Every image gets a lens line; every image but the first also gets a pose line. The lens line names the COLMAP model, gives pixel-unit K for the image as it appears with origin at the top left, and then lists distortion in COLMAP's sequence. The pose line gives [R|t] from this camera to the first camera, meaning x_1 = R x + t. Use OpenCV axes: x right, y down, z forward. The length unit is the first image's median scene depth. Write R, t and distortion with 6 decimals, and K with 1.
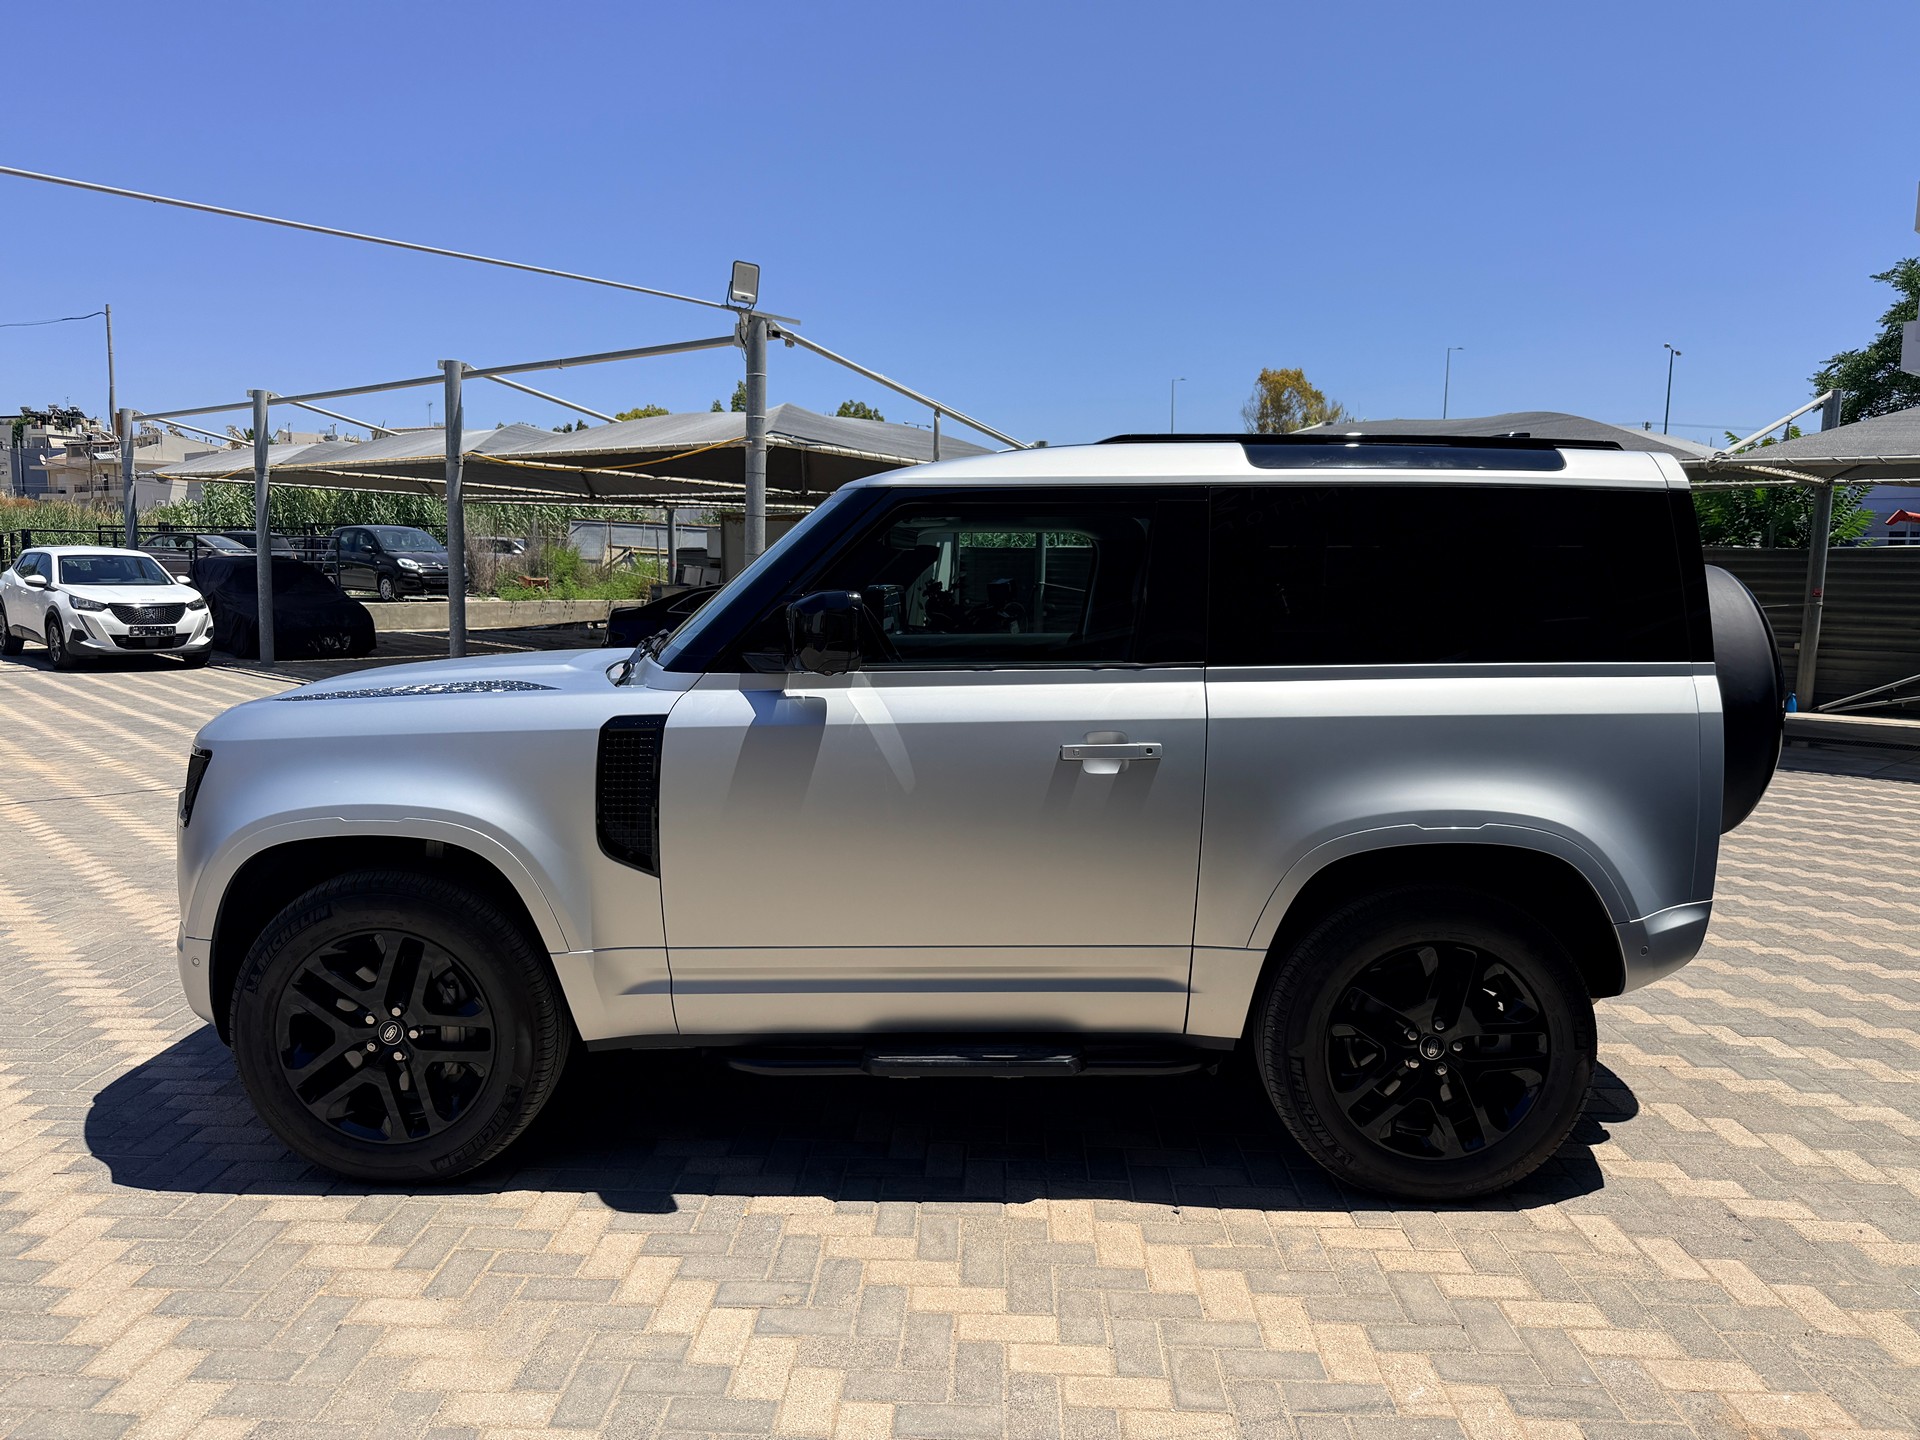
lens RADIAL K [[1370.7, 0, 951.6], [0, 1370.7, 728.9], [0, 0, 1]] dist [0.008478, -0.019923]
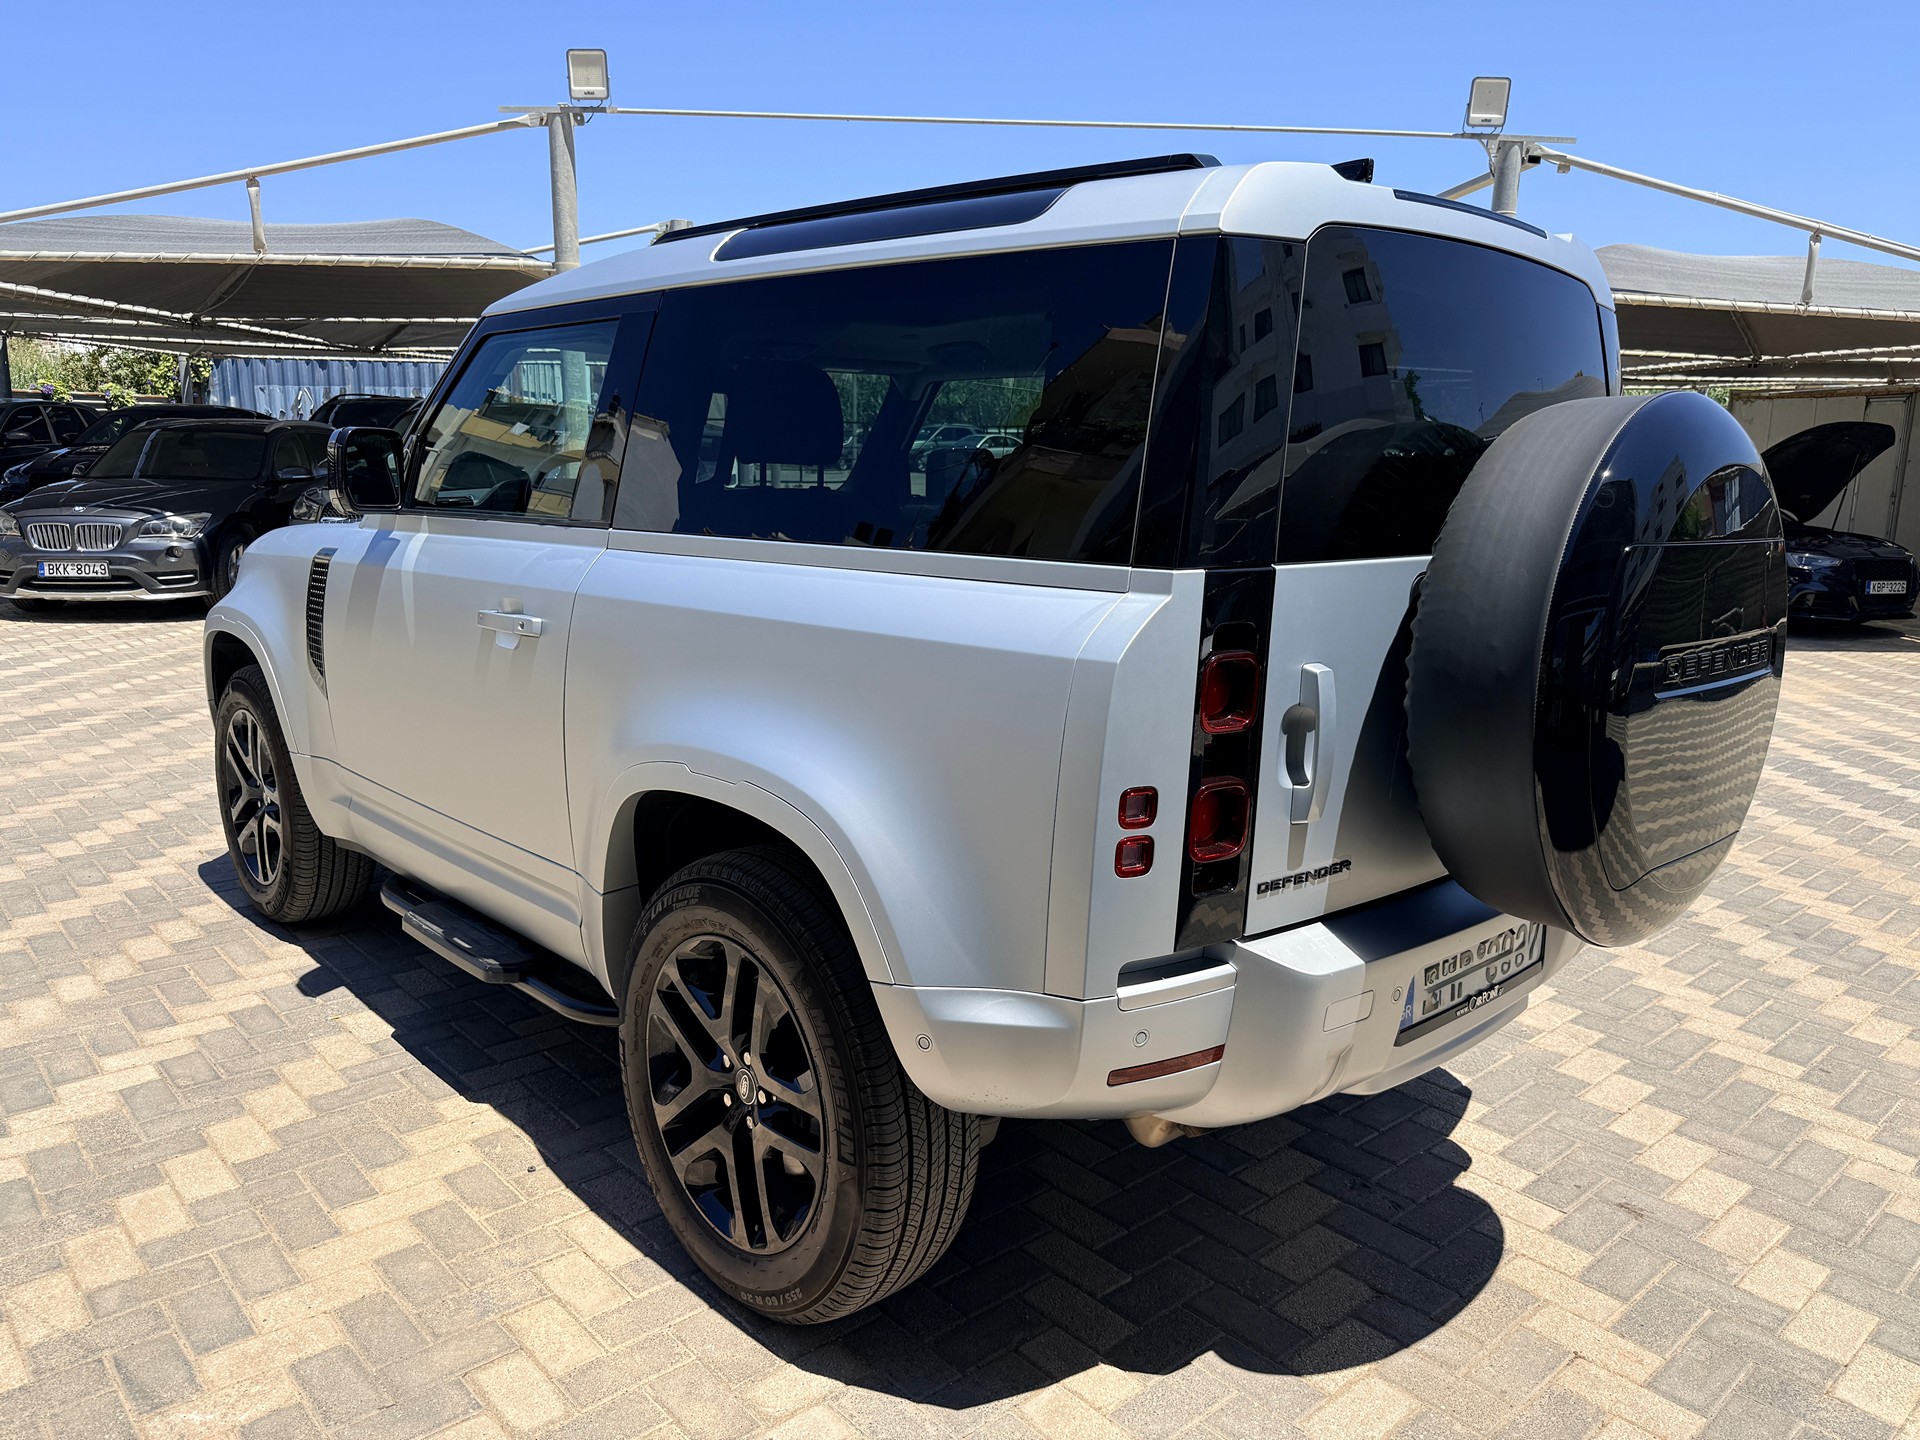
lens RADIAL K [[1370.7, 0, 929.3], [0, 1370.7, 737.2], [0, 0, 1]] dist [0.008478, -0.019923]
pose [[0.678224, 0.152615, -0.718833, 0.274017], [-0.096153, 0.988217, 0.119087, -0.011783], [0.728538, -0.011649, 0.684907, 0.181507]]
